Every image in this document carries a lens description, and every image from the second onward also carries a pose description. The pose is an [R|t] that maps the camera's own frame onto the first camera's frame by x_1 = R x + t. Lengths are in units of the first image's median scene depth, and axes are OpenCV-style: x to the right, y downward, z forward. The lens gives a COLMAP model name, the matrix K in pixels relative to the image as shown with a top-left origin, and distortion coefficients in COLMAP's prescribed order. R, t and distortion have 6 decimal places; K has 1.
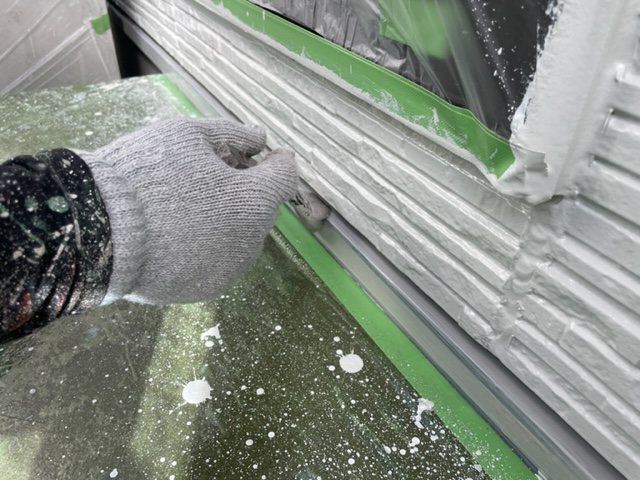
lens RADIAL K [[484.0, 0, 322.8], [0, 484.0, 238.1], [0, 0, 1]] dist [0.077403, -0.090403]
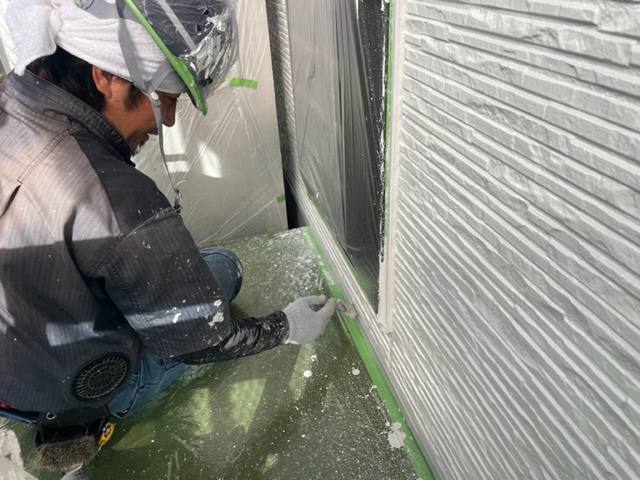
lens RADIAL K [[484.0, 0, 317.8], [0, 484.0, 239.2], [0, 0, 1]] dist [0.077403, -0.090403]
pose [[0.957475, 0.047166, -0.284634, 0.633349], [-0.068783, 0.995418, -0.066429, -0.343137], [0.280197, 0.083182, 0.956332, -1.996301]]
